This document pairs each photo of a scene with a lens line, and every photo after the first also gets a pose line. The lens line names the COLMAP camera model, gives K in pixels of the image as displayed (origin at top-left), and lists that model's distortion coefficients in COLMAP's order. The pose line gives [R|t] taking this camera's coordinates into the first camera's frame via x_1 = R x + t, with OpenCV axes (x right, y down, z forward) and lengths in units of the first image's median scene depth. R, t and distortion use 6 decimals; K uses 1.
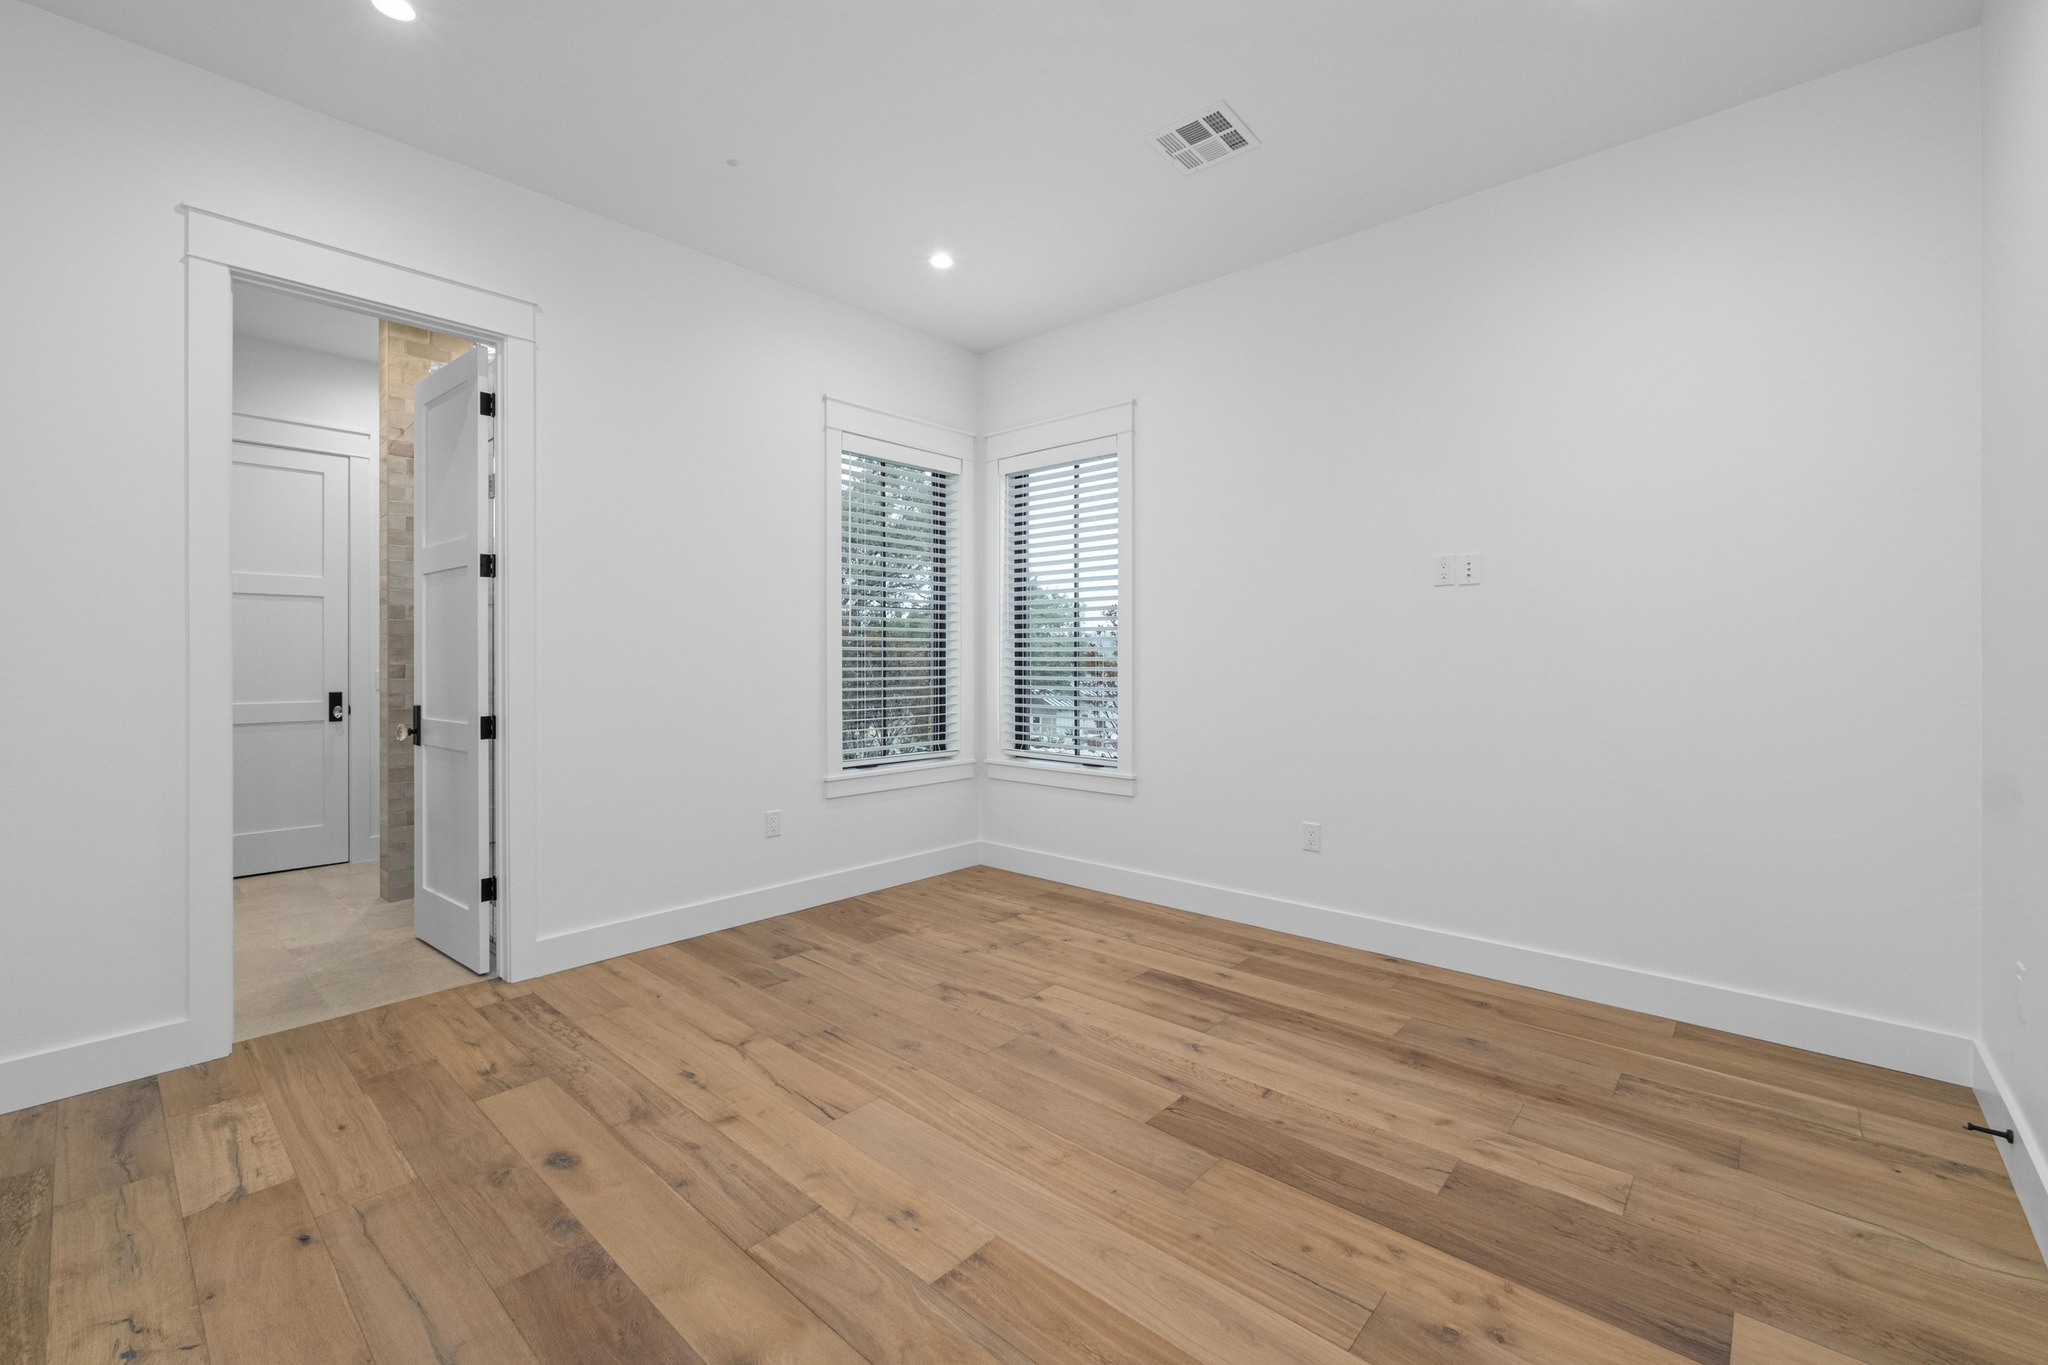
lens RADIAL K [[860.4, 0, 1023.7], [0, 860.4, 656.9], [0, 0, 1]] dist [-0.013600, 0.000615]
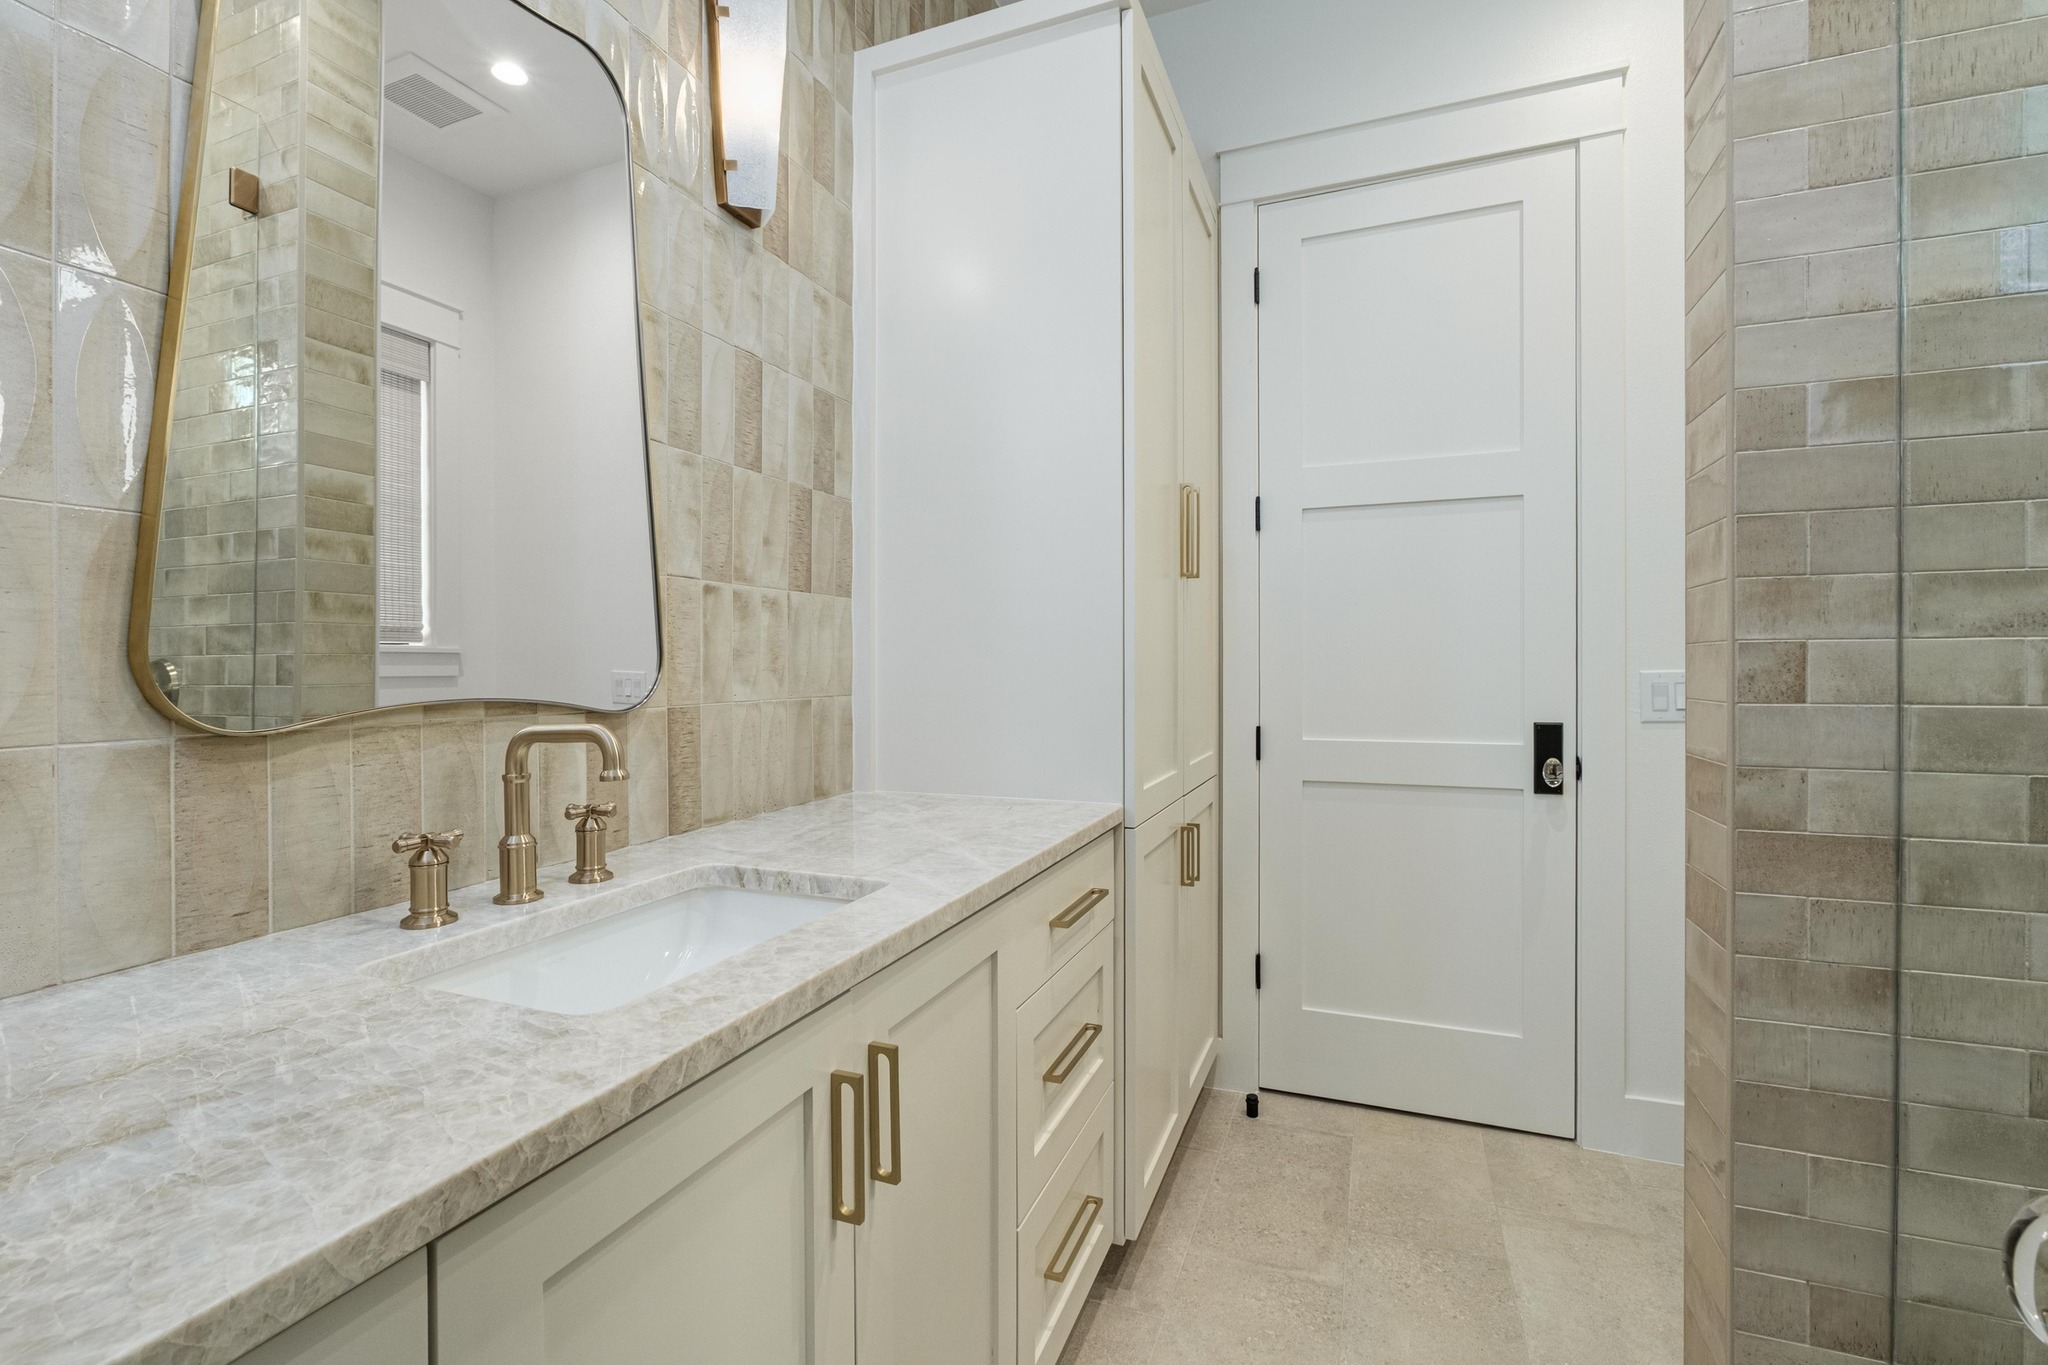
lens RADIAL K [[897.8, 0, 1035.7], [0, 897.8, 672.9], [0, 0, 1]] dist [-0.026362, 0.013273]
pose [[0.348751, 0.005854, -0.937197, -0.494297], [0.004778, 0.999956, 0.008024, 0.012505], [0.937203, -0.007277, 0.348708, 0.623880]]
